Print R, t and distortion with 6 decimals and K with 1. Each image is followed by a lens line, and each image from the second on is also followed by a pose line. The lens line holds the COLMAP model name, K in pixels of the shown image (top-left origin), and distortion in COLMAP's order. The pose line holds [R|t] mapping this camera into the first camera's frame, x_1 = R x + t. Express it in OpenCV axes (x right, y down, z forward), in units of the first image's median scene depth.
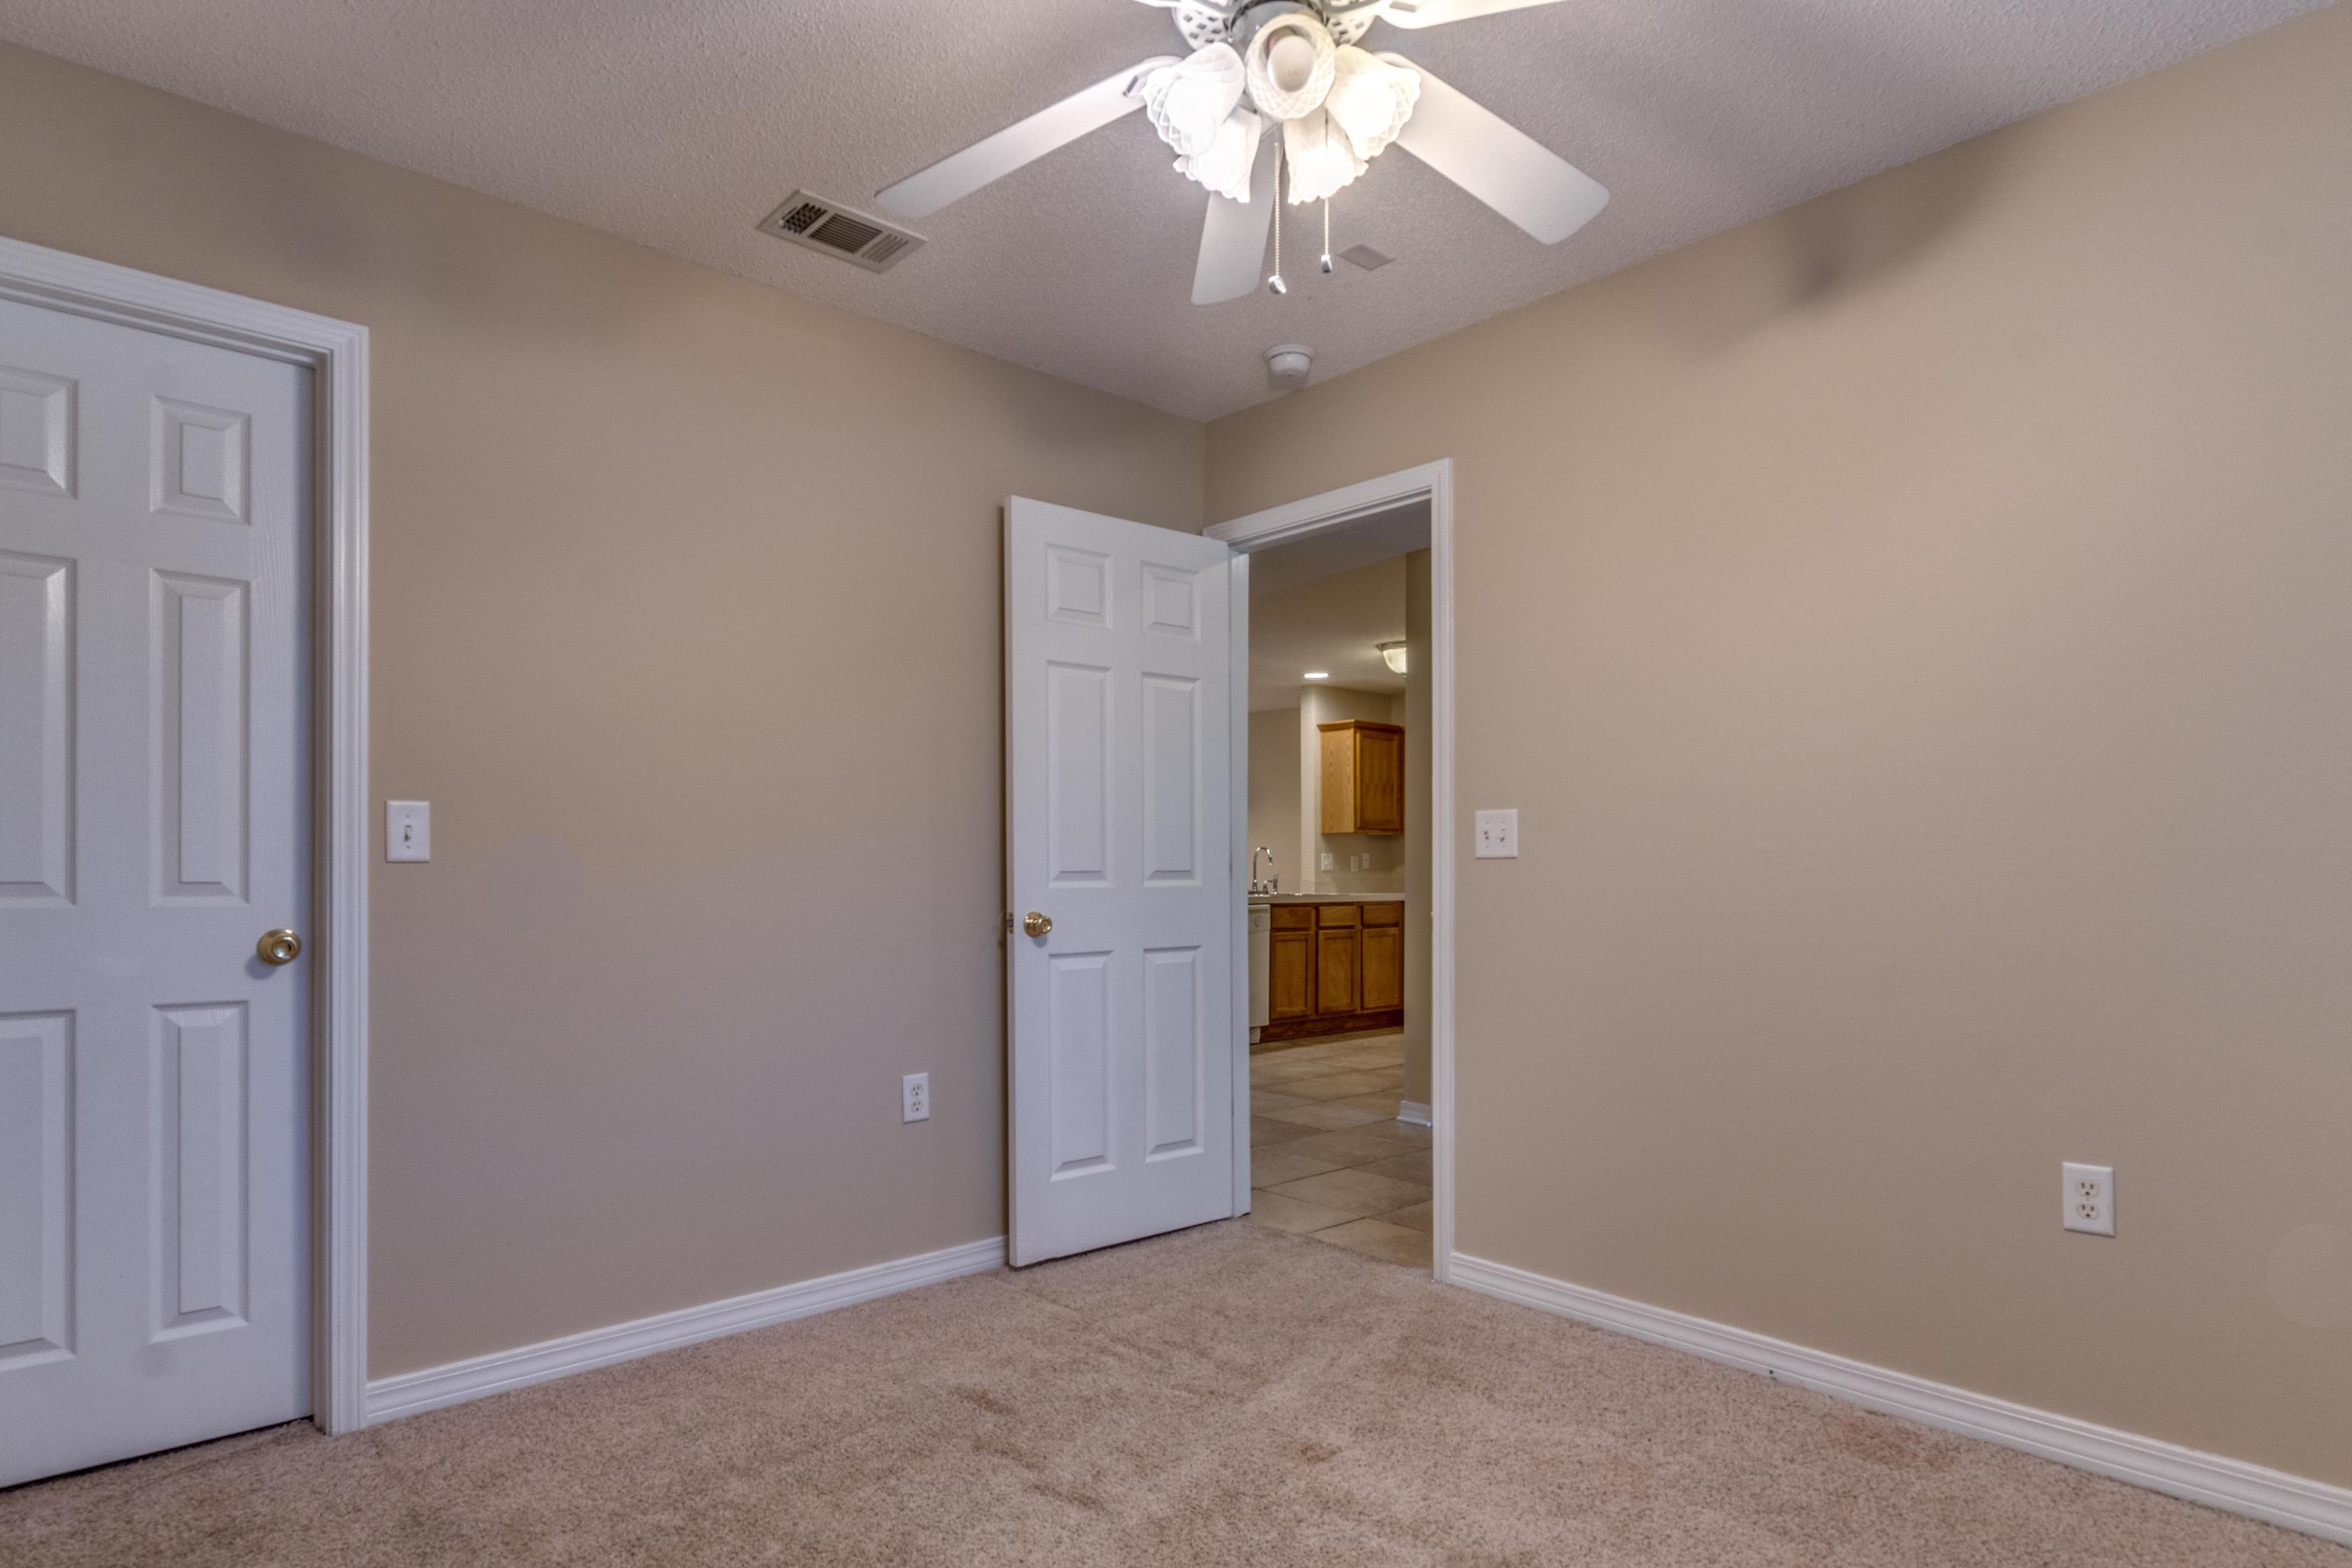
lens RADIAL K [[1322.5, 0, 1180.4], [0, 1322.5, 877.7], [0, 0, 1]] dist [0.000530, -0.000017]
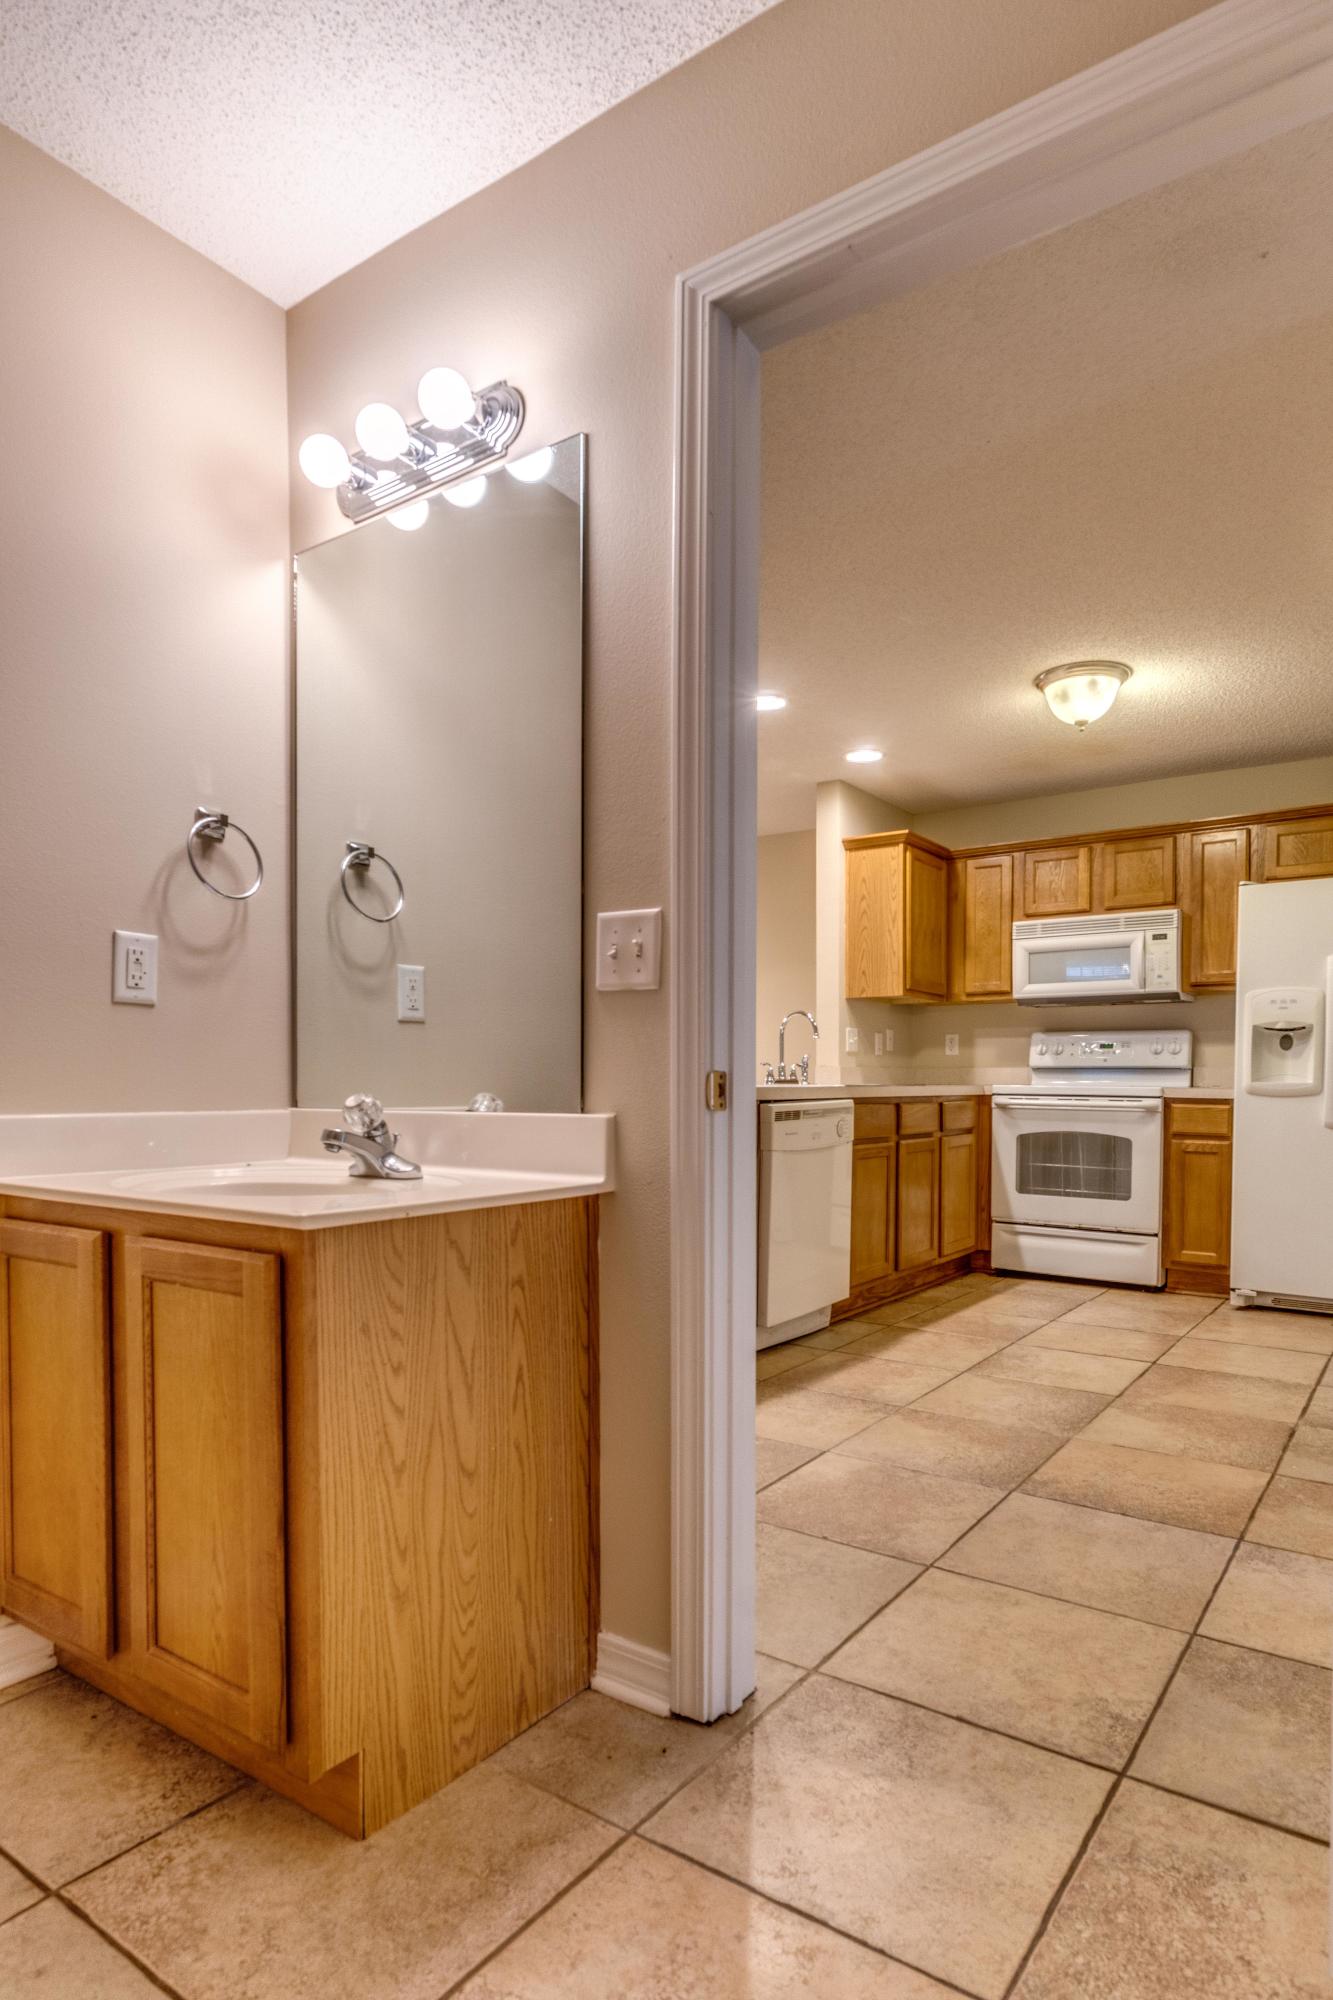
lens RADIAL K [[1139.9, 0, 660.9], [0, 1139.9, 1103.9], [0, 0, 1]] dist [0.017256, -0.000303]
pose [[0.981004, 0.002900, 0.193964, -0.110000], [-0.006867, 0.999781, 0.019784, 0.011132], [-0.193864, -0.020740, 0.980809, 0.450767]]
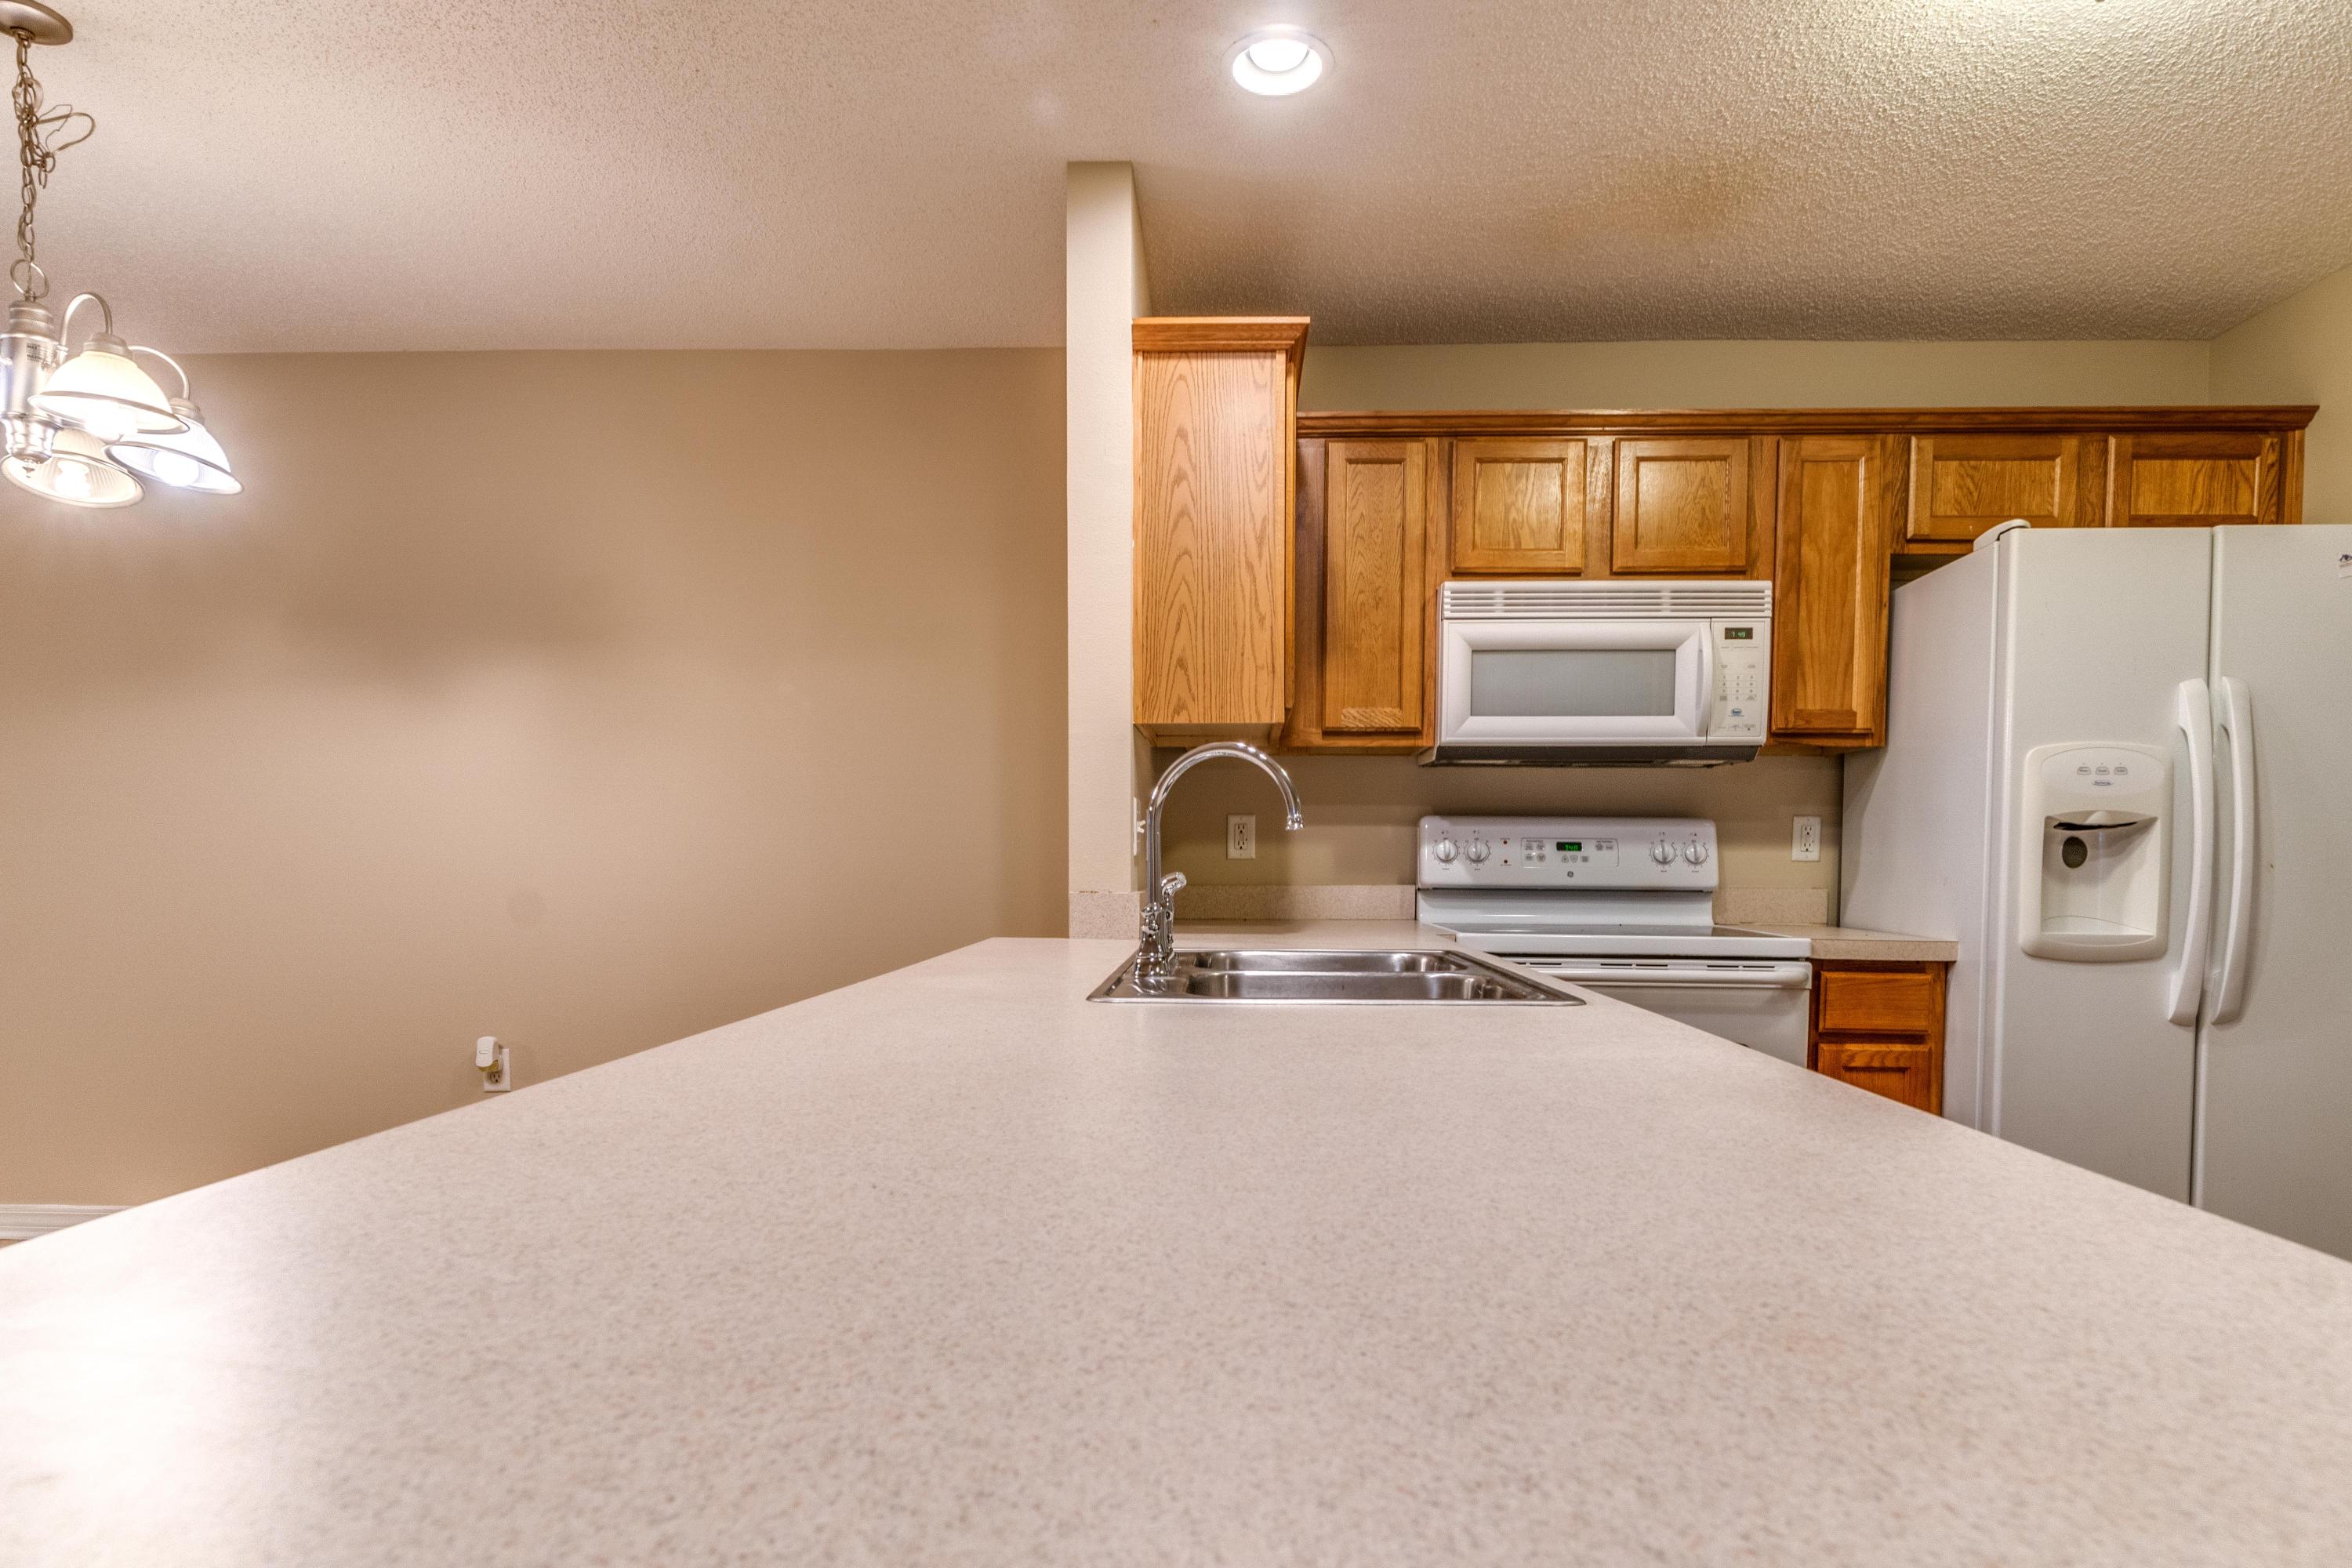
lens RADIAL K [[1301.9, 0, 1176.9], [0, 1301.9, 926.5], [0, 0, 1]] dist [-0.000257, -0.000781]
pose [[0.707841, -0.030578, 0.705709, -0.088054], [-0.006149, 0.998758, 0.049444, -0.004652], [-0.706345, -0.039338, 0.706774, 0.833707]]
